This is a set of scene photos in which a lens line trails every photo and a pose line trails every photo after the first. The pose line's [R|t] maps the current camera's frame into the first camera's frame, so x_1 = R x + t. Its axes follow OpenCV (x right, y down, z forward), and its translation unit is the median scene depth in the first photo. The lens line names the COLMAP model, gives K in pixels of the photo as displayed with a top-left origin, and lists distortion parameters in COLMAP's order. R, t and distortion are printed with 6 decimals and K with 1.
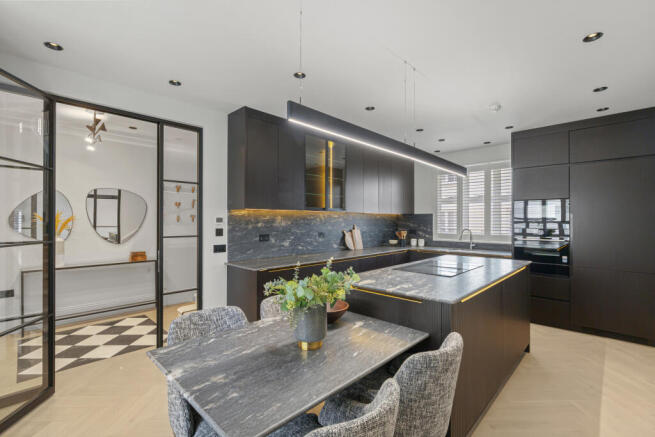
lens RADIAL K [[297.4, 0, 325.9], [0, 297.4, 219.3], [0, 0, 1]] dist [0.001870, 0.000060]
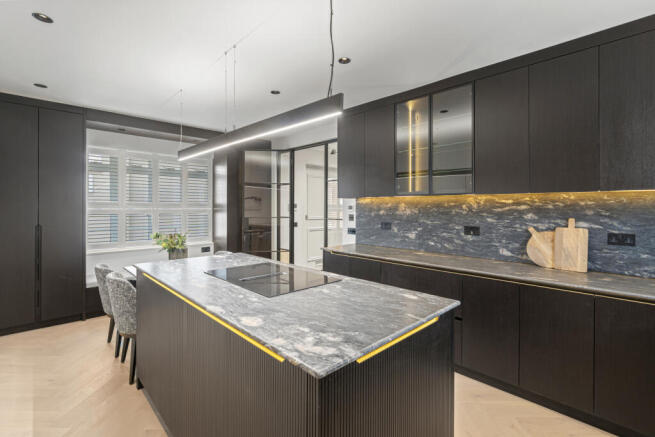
lens RADIAL K [[297.4, 0, 326.0], [0, 297.4, 211.7], [0, 0, 1]] dist [0.001870, 0.000060]
pose [[-0.041757, 0.011980, -0.999056, 0.771044], [-0.001194, 0.999927, 0.012041, 0.004103], [0.999127, 0.001696, -0.041739, 0.833173]]
